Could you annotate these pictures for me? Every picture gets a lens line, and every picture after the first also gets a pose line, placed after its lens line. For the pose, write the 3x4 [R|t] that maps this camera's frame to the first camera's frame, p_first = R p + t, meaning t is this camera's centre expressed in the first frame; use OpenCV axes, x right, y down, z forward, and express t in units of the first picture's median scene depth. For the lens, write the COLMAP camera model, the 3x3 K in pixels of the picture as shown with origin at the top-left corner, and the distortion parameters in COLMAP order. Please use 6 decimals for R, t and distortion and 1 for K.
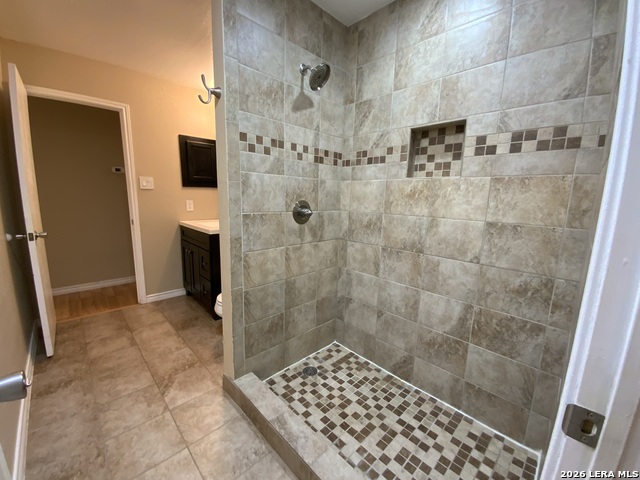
lens RADIAL K [[259.3, 0, 320.7], [0, 259.3, 241.0], [0, 0, 1]] dist [0.028648, -0.022003]
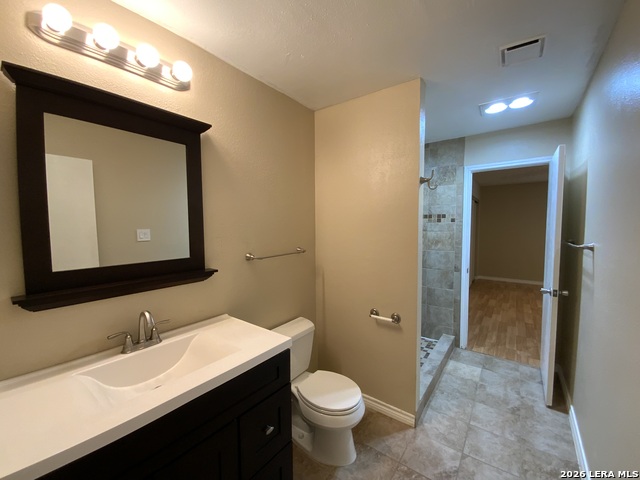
lens RADIAL K [[259.3, 0, 320.7], [0, 259.3, 241.0], [0, 0, 1]] dist [0.028648, -0.022003]
pose [[-0.165228, -0.085886, 0.982509, -1.502508], [0.161676, 0.980366, 0.112888, -0.451542], [-0.972913, 0.177501, -0.148098, 1.606886]]
